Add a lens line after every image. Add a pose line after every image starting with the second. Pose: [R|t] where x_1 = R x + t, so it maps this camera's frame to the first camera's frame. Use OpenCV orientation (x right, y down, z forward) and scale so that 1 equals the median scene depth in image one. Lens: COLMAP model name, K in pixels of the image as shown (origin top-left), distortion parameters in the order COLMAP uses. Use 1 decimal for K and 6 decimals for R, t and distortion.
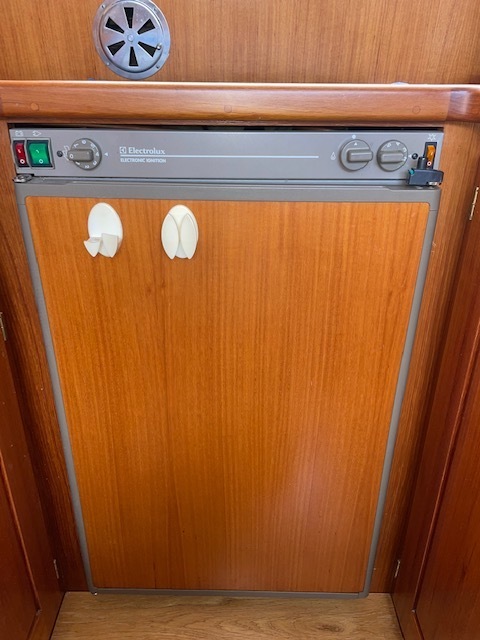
lens RADIAL K [[499.2, 0, 240.0], [0, 499.2, 320.0], [0, 0, 1]] dist [0.062258, -0.079600]
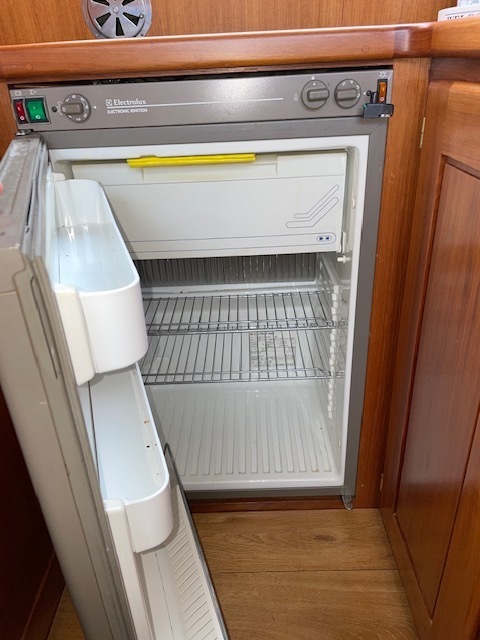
lens RADIAL K [[487.0, 0, 240.0], [0, 487.0, 320.0], [0, 0, 1]] dist [0.058516, -0.085464]
pose [[0.998567, -0.047025, -0.025529, 0.066600], [0.047834, 0.998341, 0.032057, 0.129133], [0.023979, -0.033232, 0.999160, -0.112569]]
